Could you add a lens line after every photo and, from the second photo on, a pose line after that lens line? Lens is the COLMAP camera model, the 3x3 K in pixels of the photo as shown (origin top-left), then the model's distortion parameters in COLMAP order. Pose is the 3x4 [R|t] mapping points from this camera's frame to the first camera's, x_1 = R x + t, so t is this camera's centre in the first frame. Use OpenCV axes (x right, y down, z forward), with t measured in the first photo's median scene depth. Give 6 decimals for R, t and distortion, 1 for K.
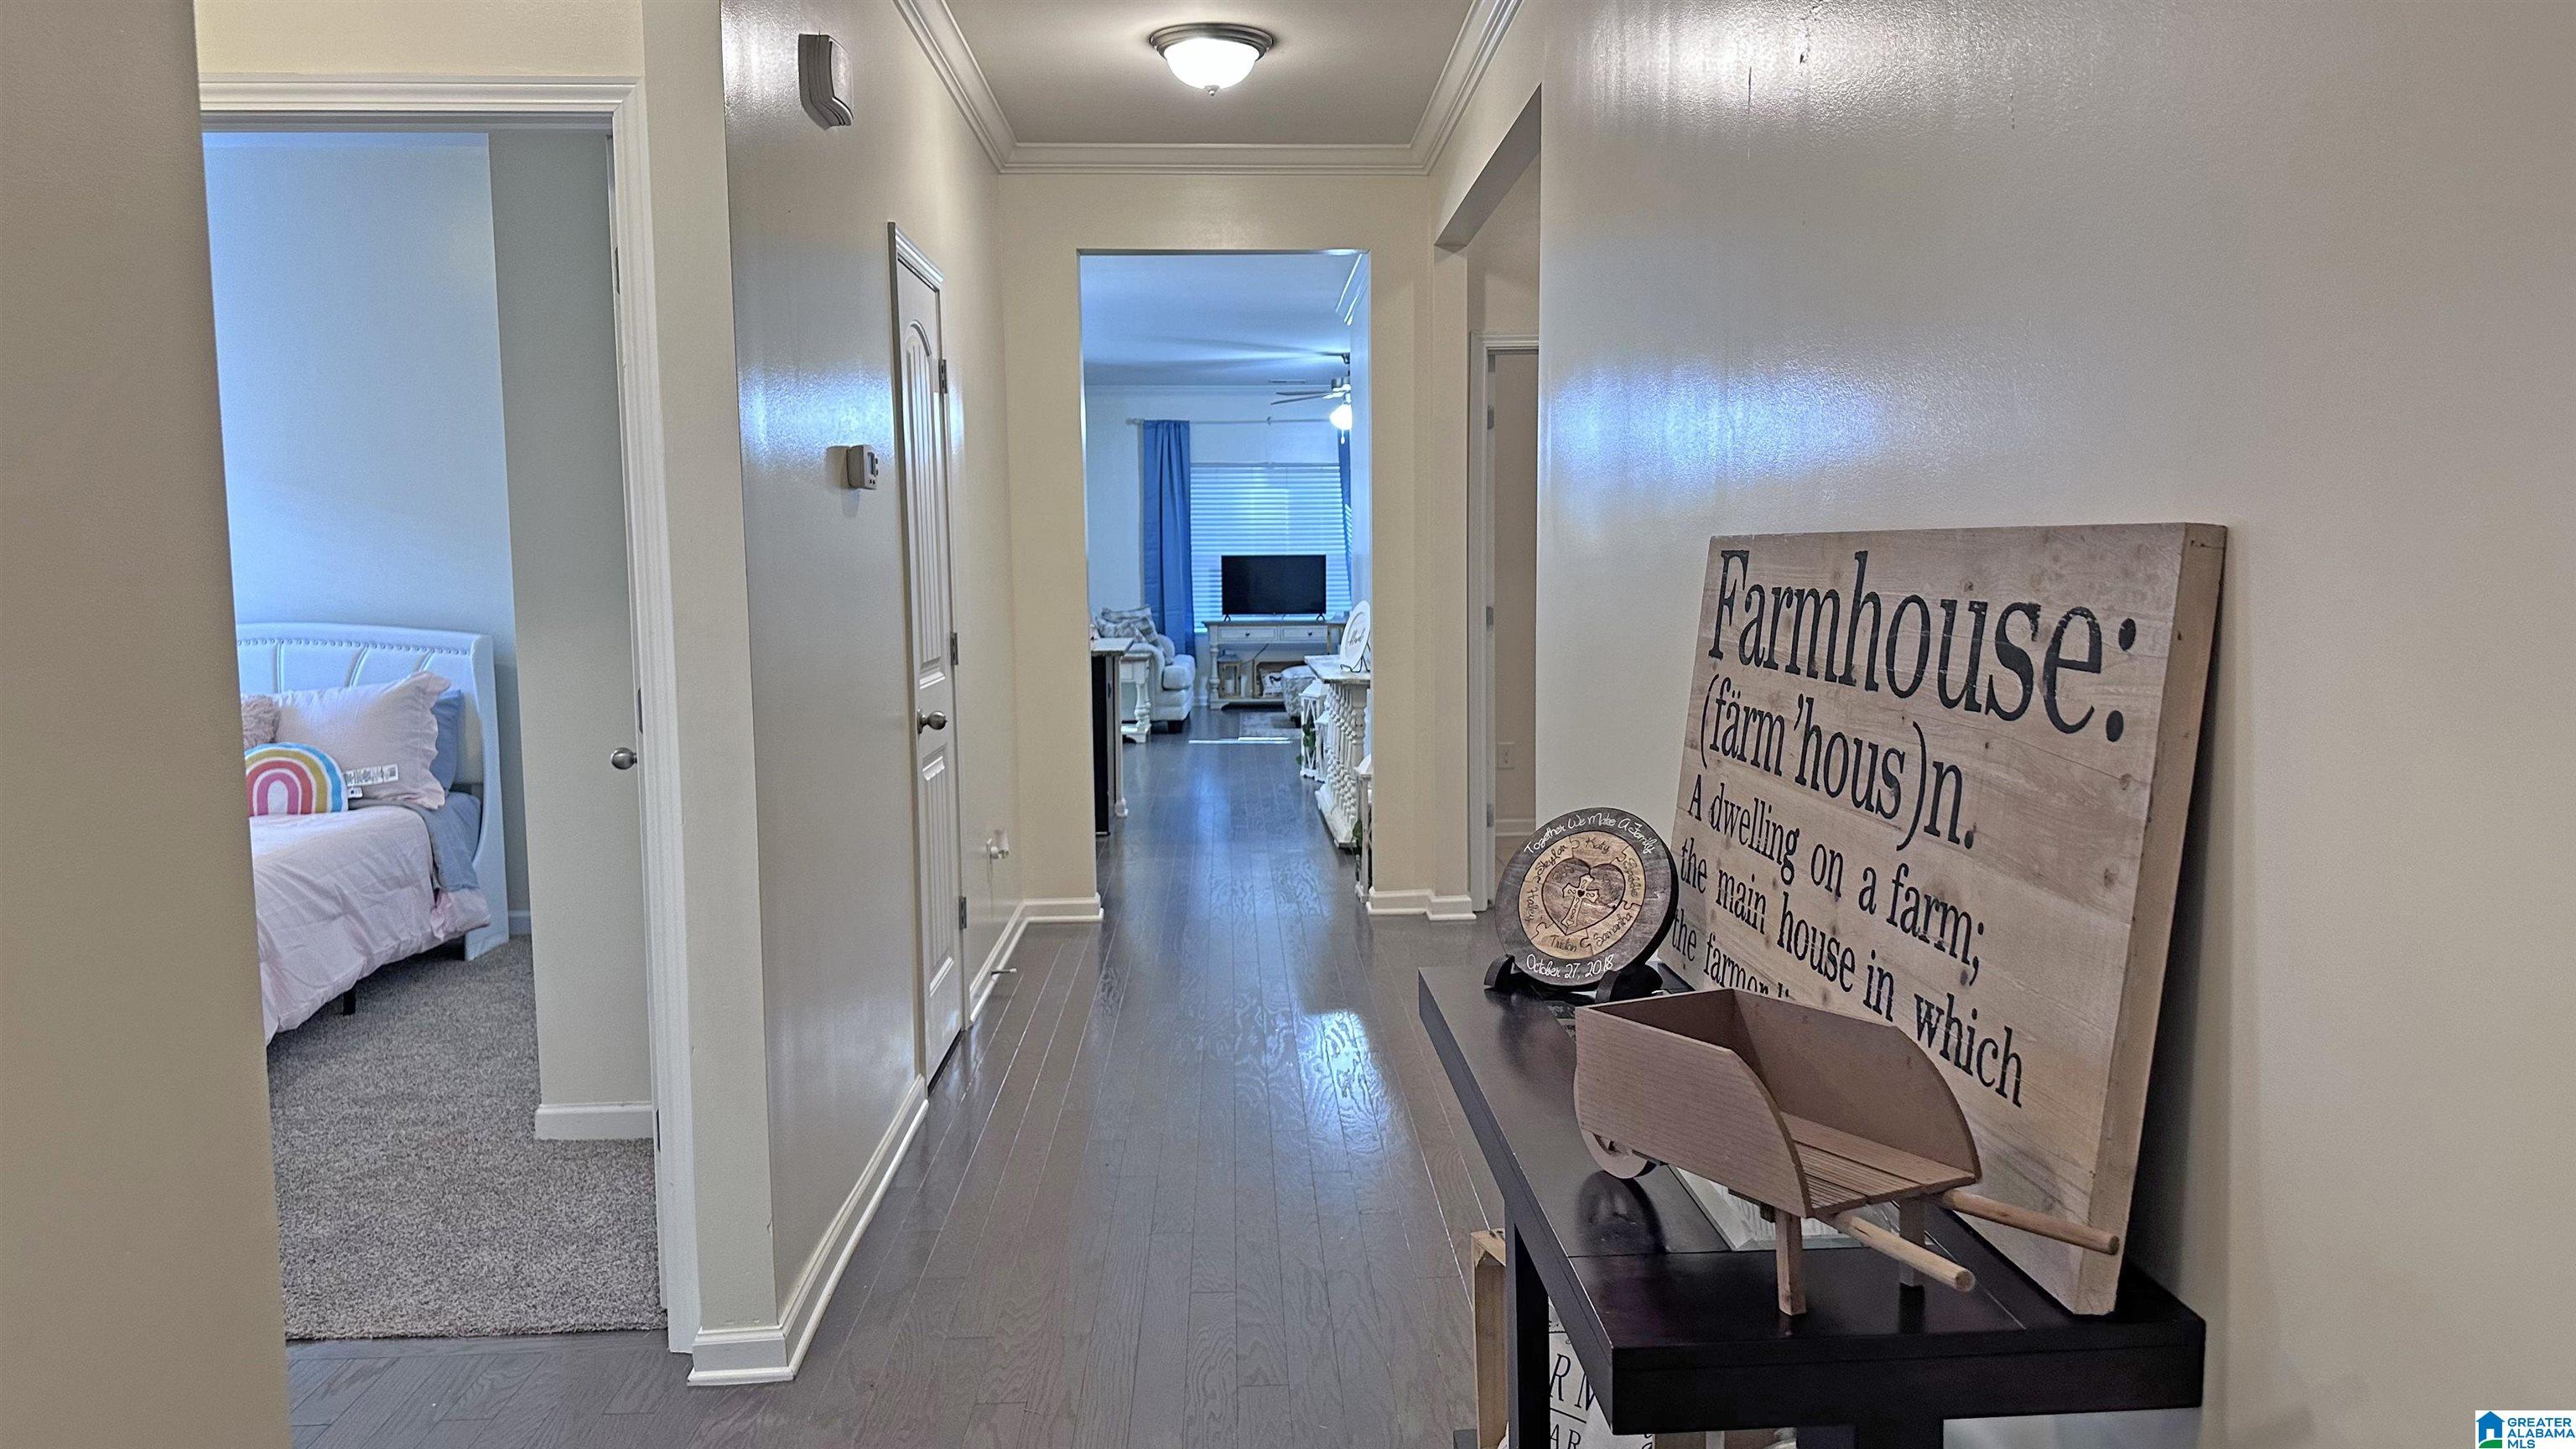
lens RADIAL K [[1812.4, 0, 1292.7], [0, 1812.4, 766.3], [0, 0, 1]] dist [-0.006042, -0.002538]
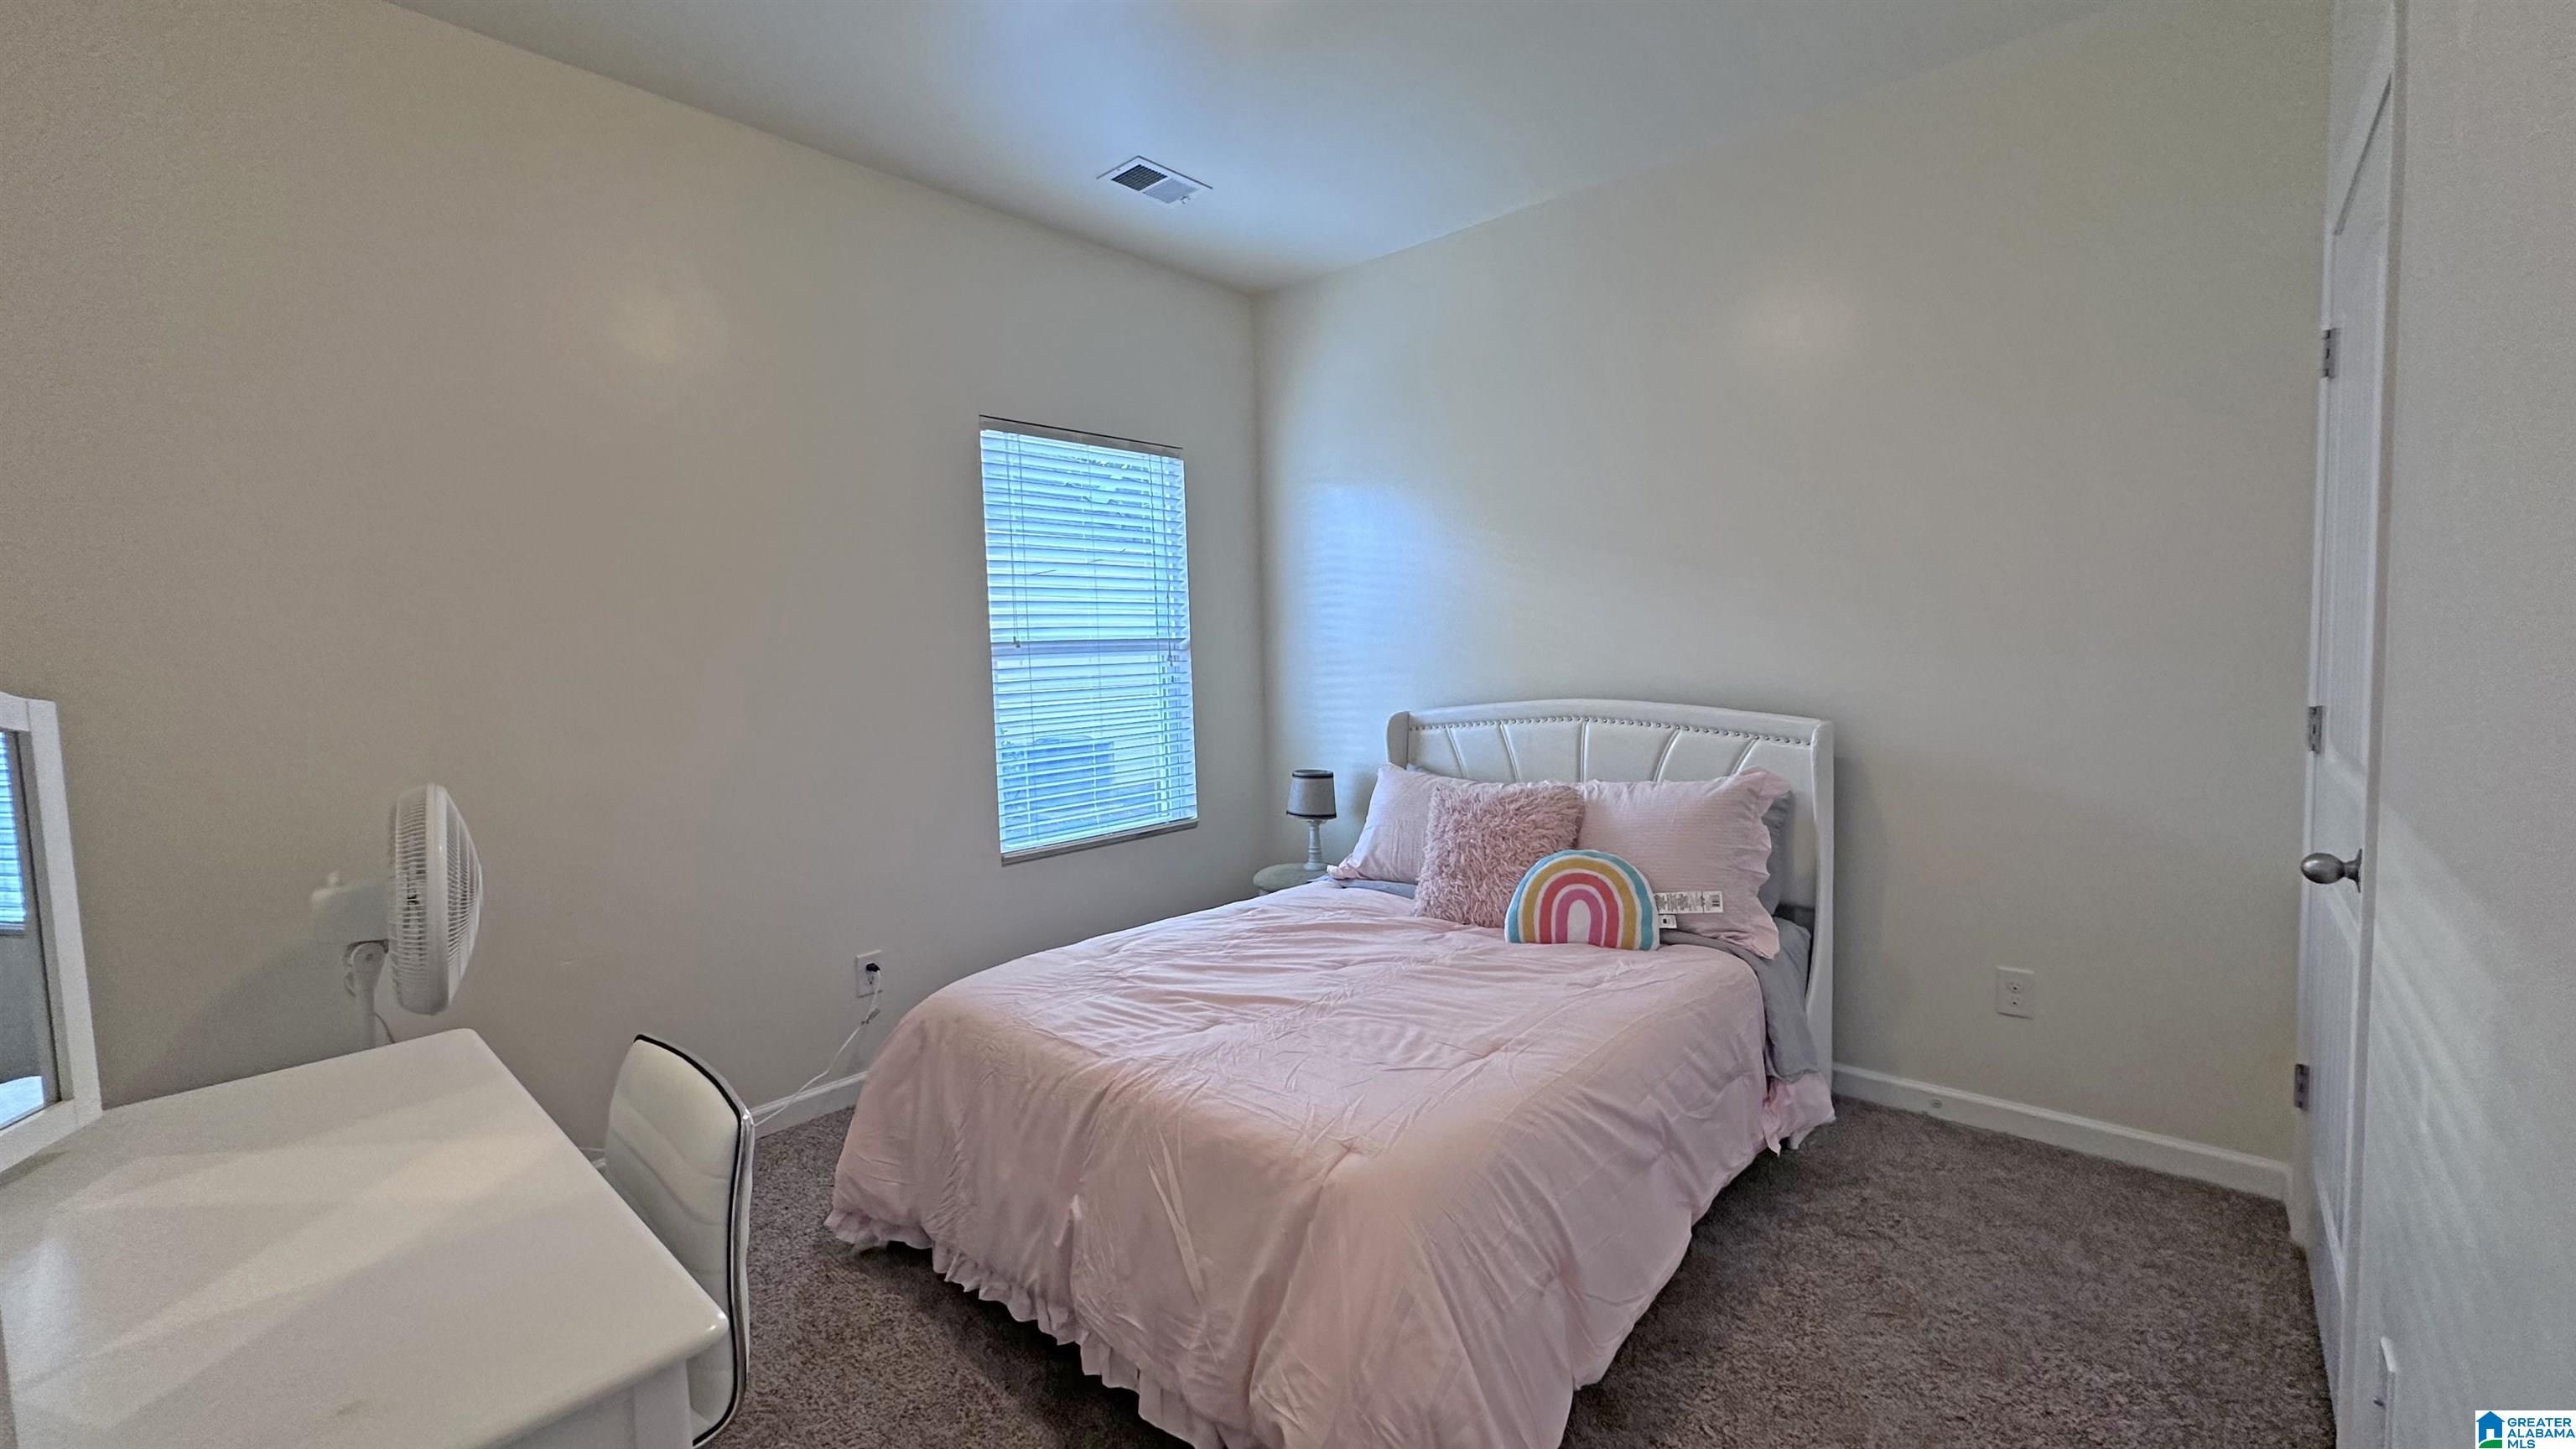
lens RADIAL K [[1026.9, 0, 1284.7], [0, 1026.9, 725.8], [0, 0, 1]] dist [-0.002613, 0.000584]
pose [[0.716306, 0.037674, -0.696769, -0.328907], [-0.058302, 0.998281, -0.005960, -0.058253], [0.695347, 0.044893, 0.717271, 0.558231]]
